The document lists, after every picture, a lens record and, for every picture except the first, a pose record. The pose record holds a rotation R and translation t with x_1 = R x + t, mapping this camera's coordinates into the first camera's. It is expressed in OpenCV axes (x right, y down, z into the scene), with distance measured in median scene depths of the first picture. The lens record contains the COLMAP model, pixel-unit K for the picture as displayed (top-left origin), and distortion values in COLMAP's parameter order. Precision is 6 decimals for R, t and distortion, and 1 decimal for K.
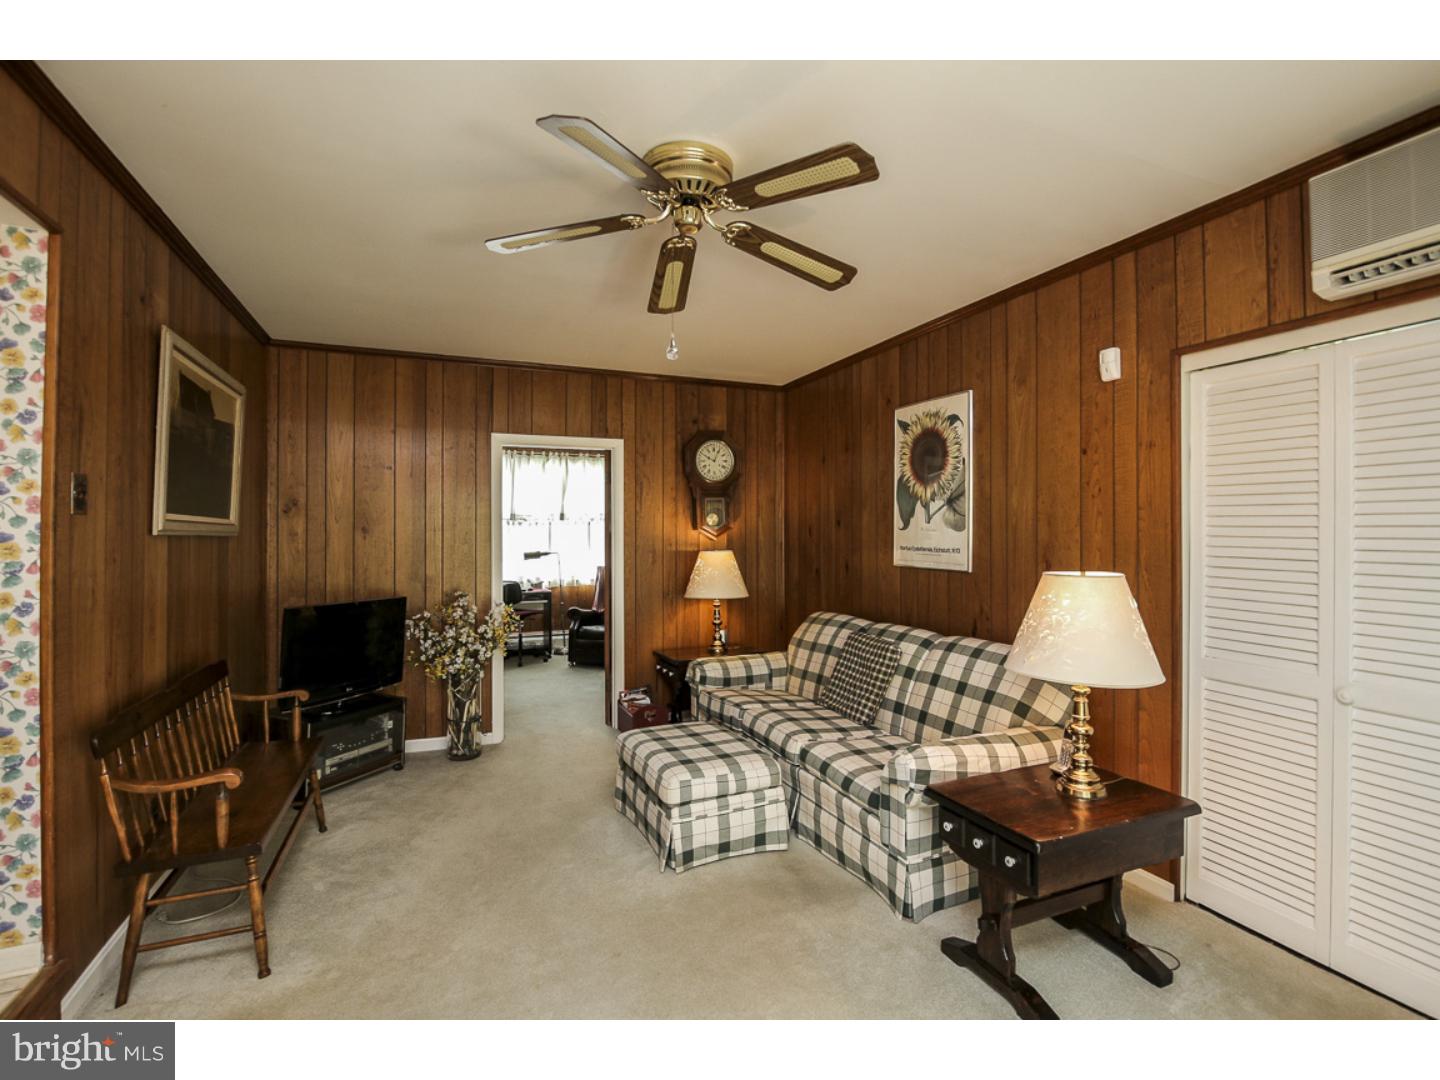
lens RADIAL K [[666.7, 0, 724.5], [0, 666.7, 529.6], [0, 0, 1]] dist [-0.018717, -0.000096]
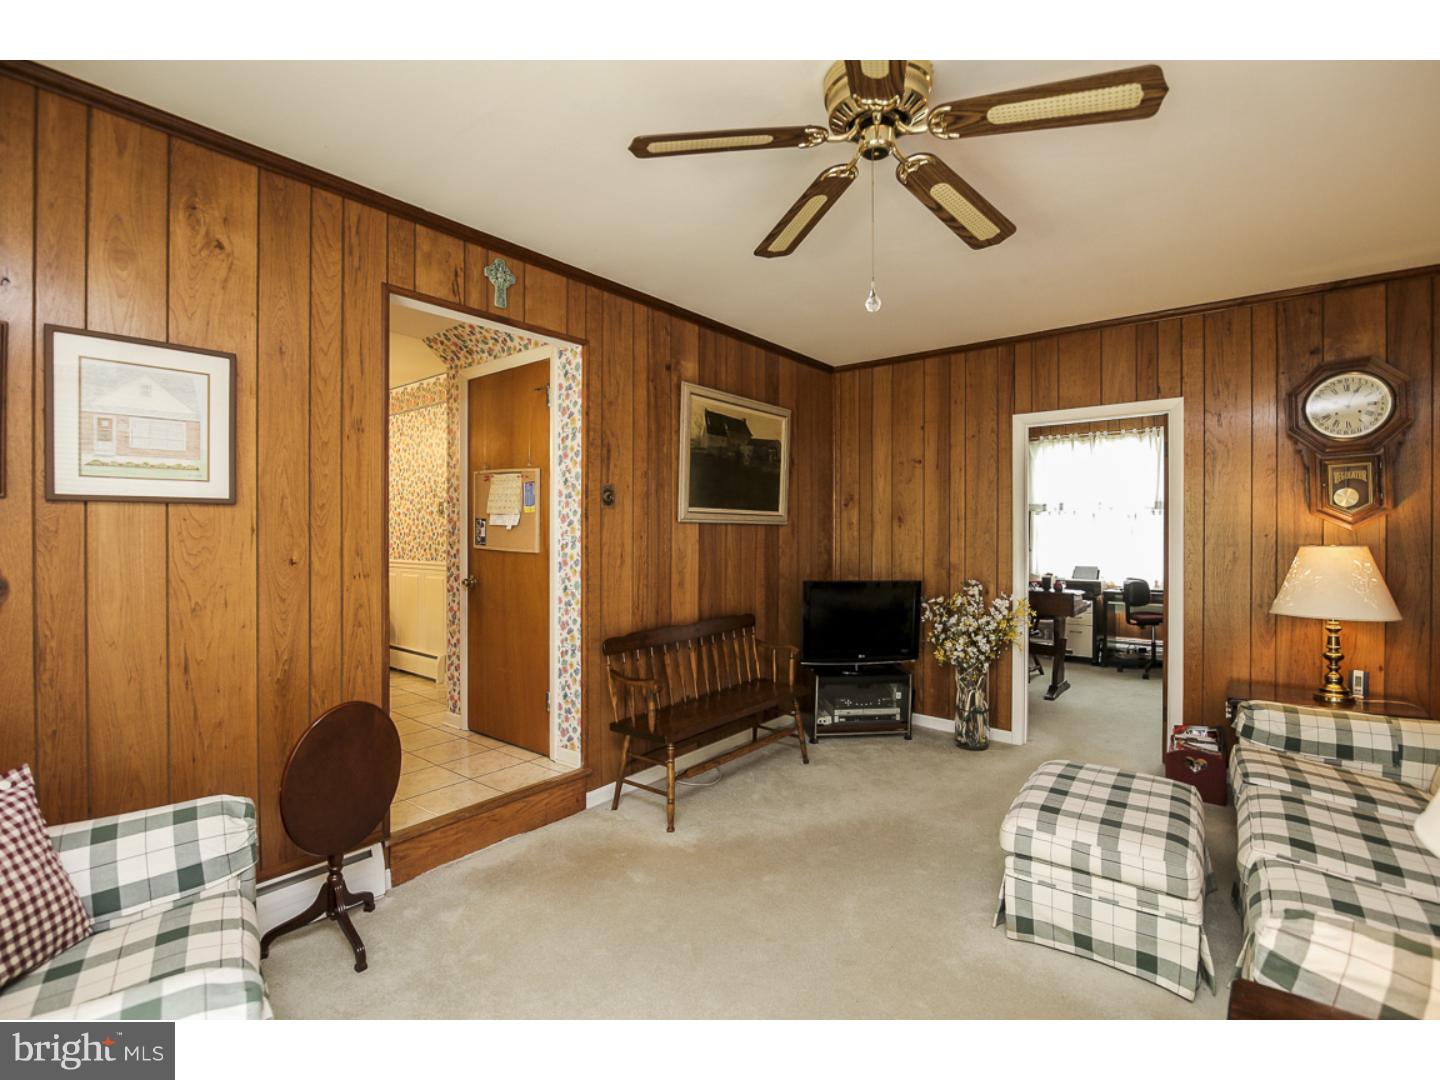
lens RADIAL K [[657.7, 0, 721.9], [0, 657.7, 533.1], [0, 0, 1]] dist [-0.019254, 0.000235]
pose [[0.483617, 0.004174, -0.875270, 0.307377], [0.006482, 0.999944, 0.008350, 0.013470], [0.875256, -0.009712, 0.483563, 0.219658]]
